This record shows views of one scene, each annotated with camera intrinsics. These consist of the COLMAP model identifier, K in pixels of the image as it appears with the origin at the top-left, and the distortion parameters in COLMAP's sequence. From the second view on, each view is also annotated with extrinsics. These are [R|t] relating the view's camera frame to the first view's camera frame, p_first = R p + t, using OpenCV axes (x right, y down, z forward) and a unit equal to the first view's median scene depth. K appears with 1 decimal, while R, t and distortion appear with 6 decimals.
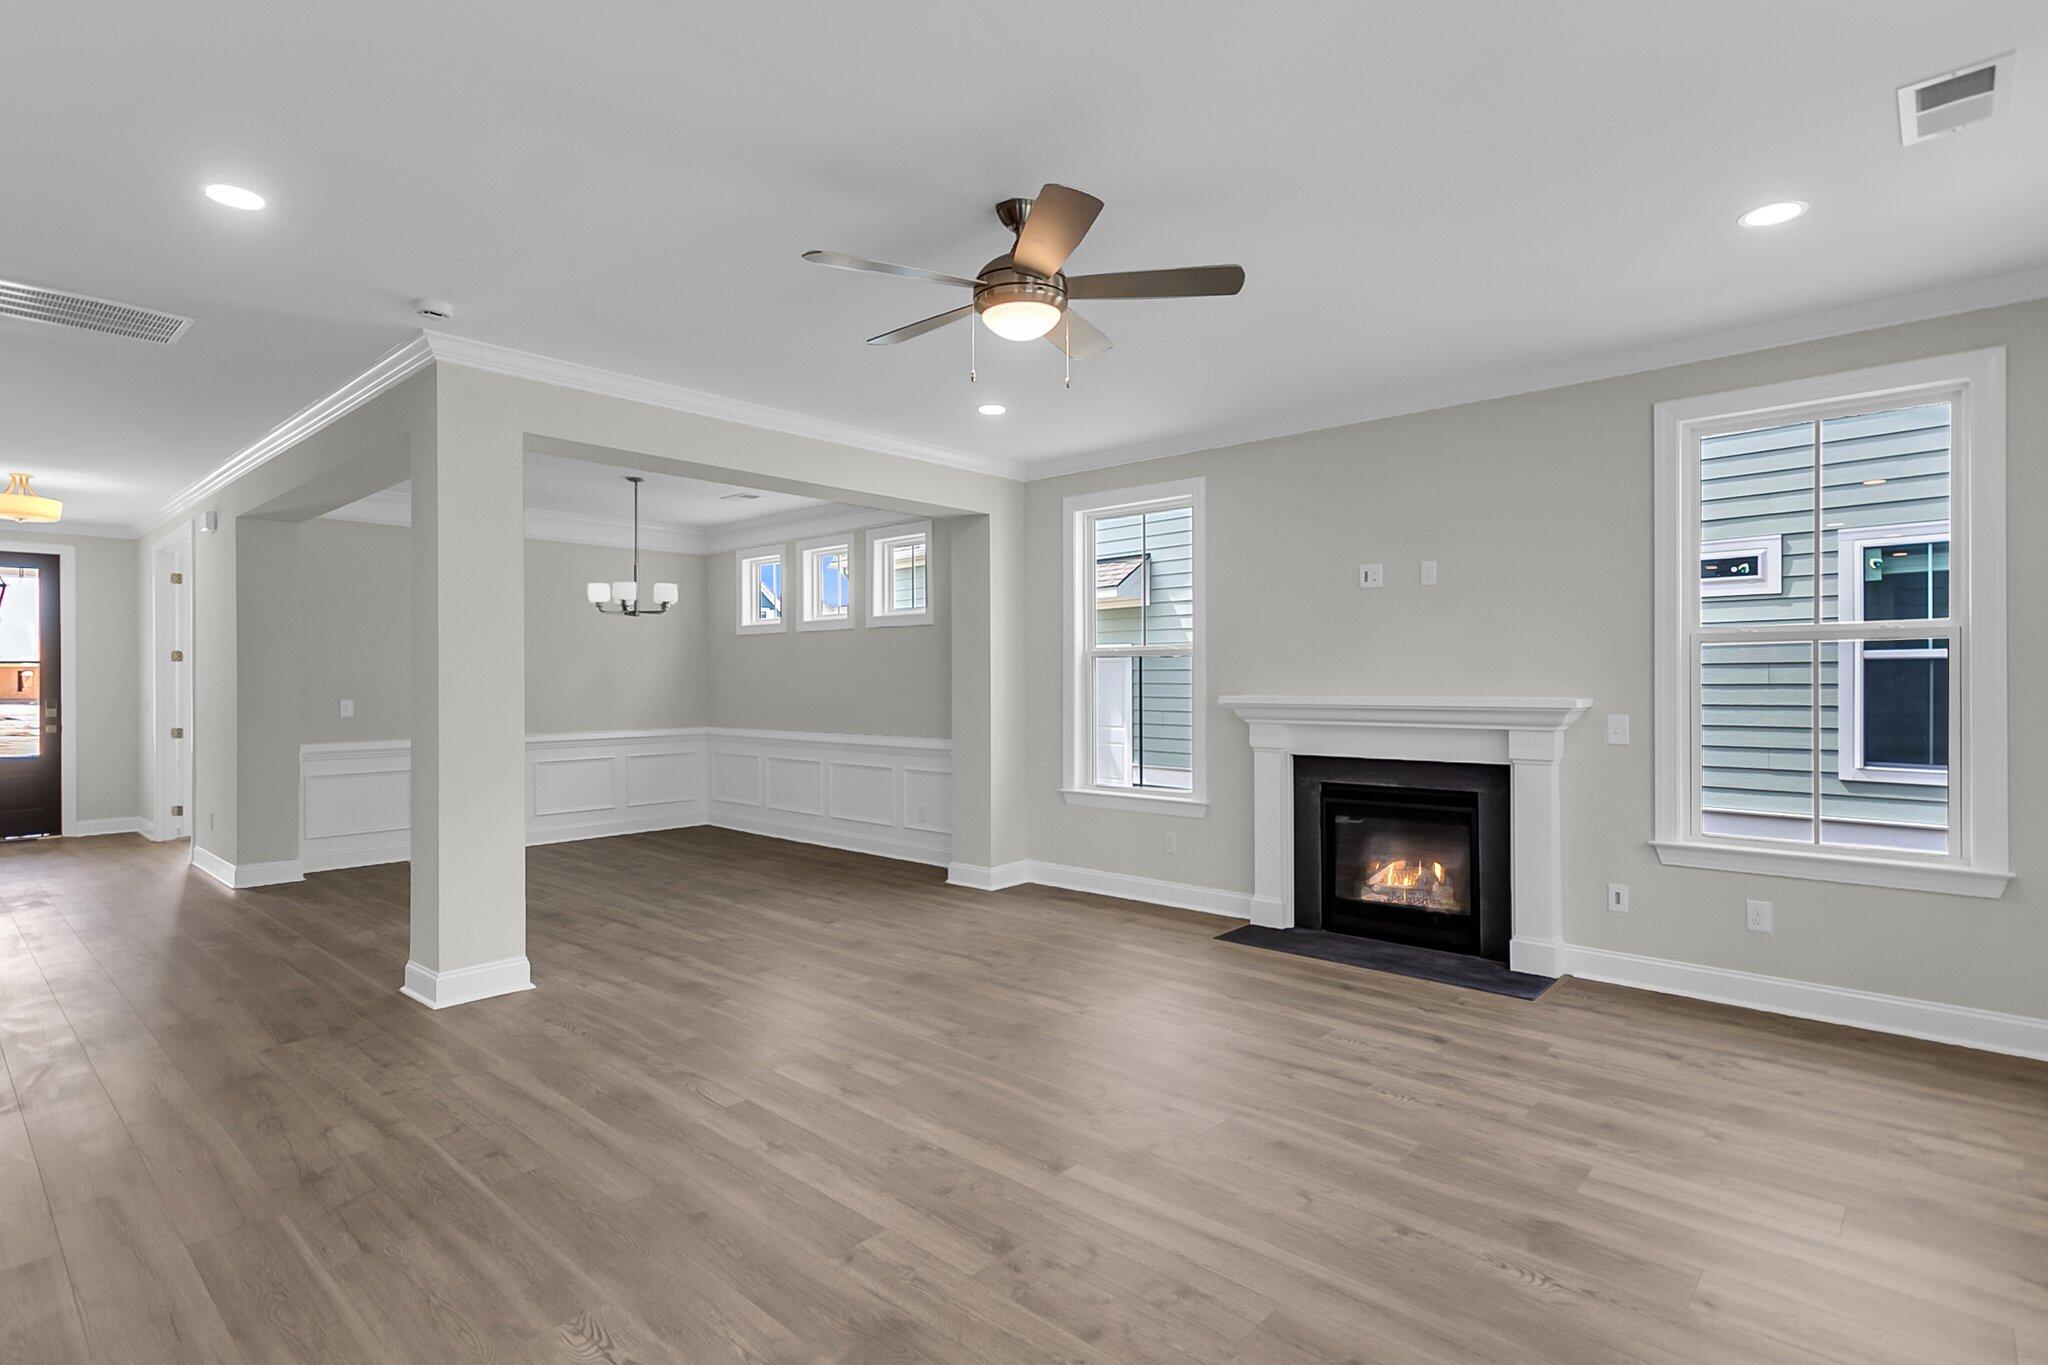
lens RADIAL K [[1014.6, 0, 1026.6], [0, 1014.6, 682.9], [0, 0, 1]] dist [-0.000014, 0.008844]
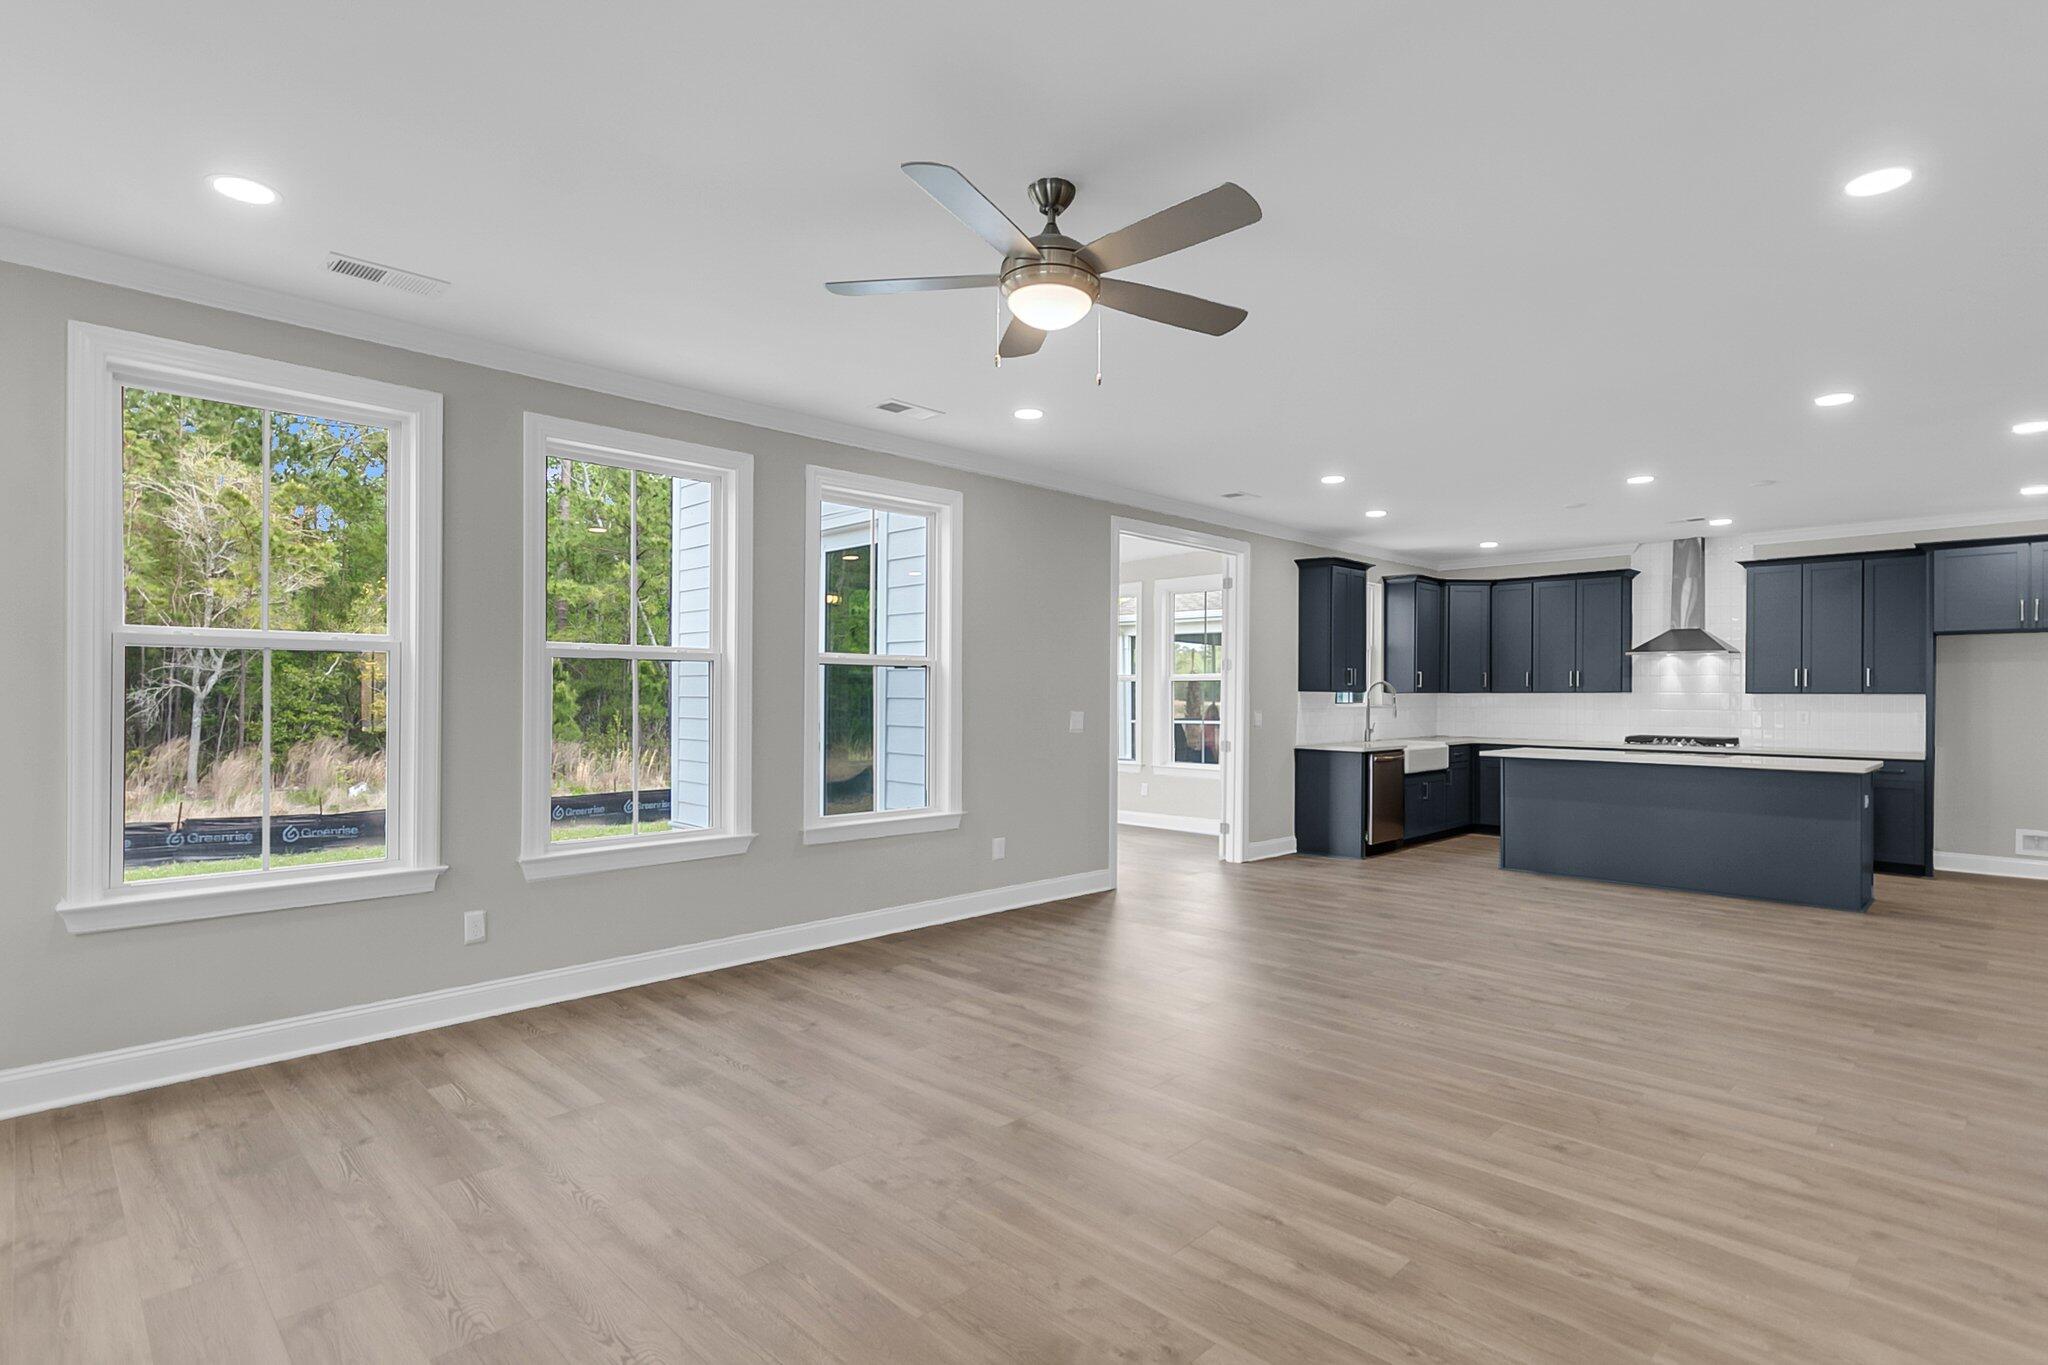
lens RADIAL K [[1014.6, 0, 1020.5], [0, 1014.6, 692.6], [0, 0, 1]] dist [-0.000014, 0.008844]
pose [[-0.998494, -0.000866, 0.054851, -0.017846], [-0.000896, 0.999999, -0.000515, 0.000027], [-0.054851, -0.000563, -0.998494, 1.123898]]
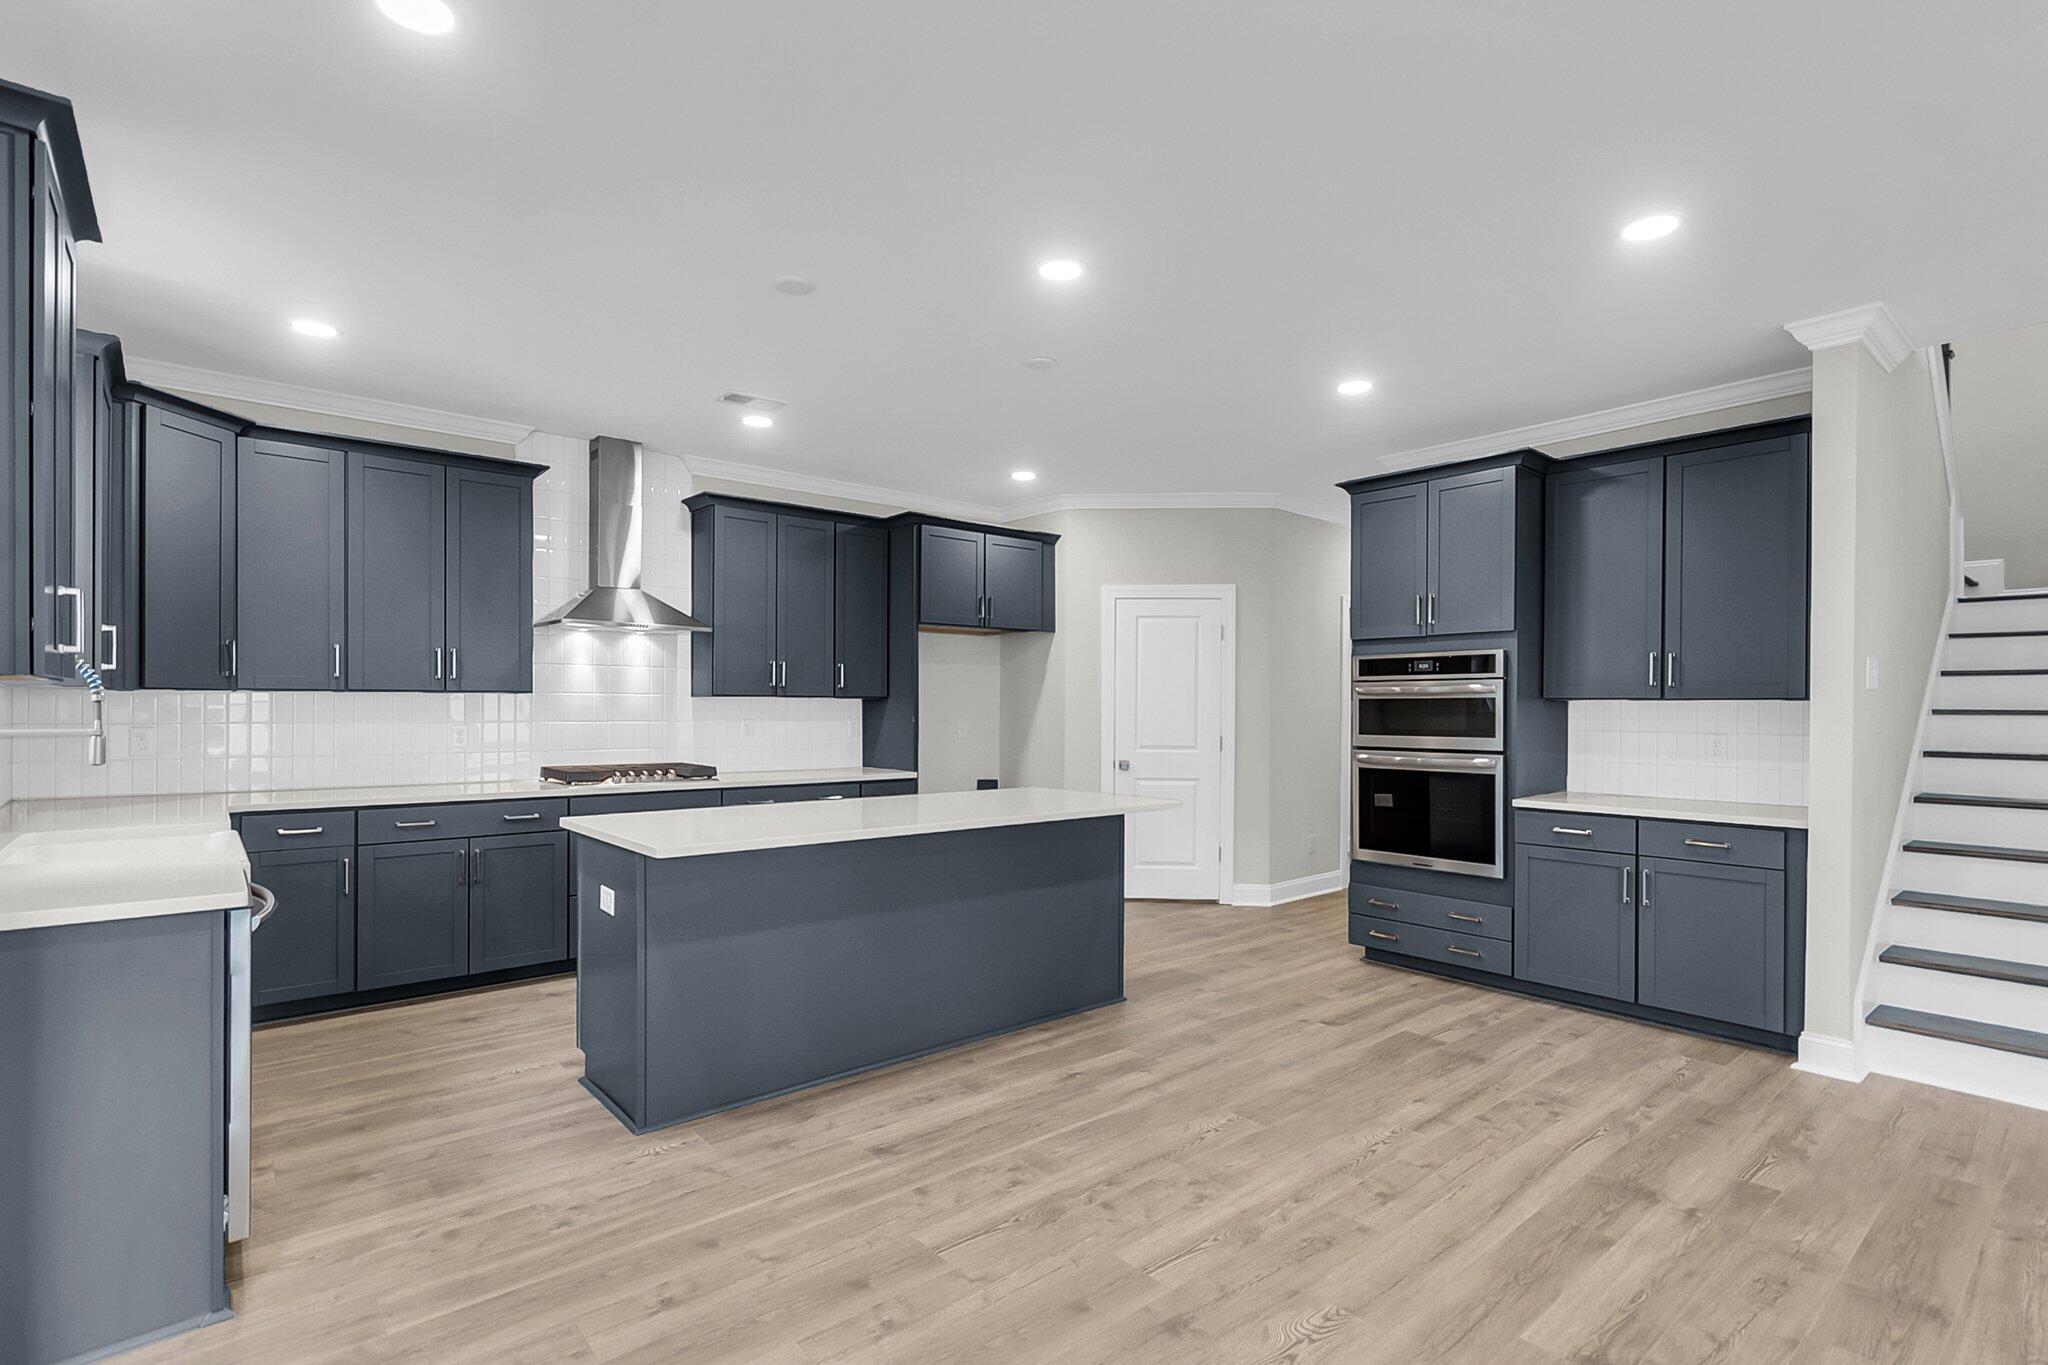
lens RADIAL K [[969.8, 0, 1023.8], [0, 969.8, 707.9], [0, 0, 1]] dist [-0.003210, 0.003568]
pose [[-0.128596, 0.006650, -0.991675, -0.111813], [-0.007320, 0.999944, 0.007654, 0.003077], [0.991670, 0.008243, -0.128540, -0.108740]]
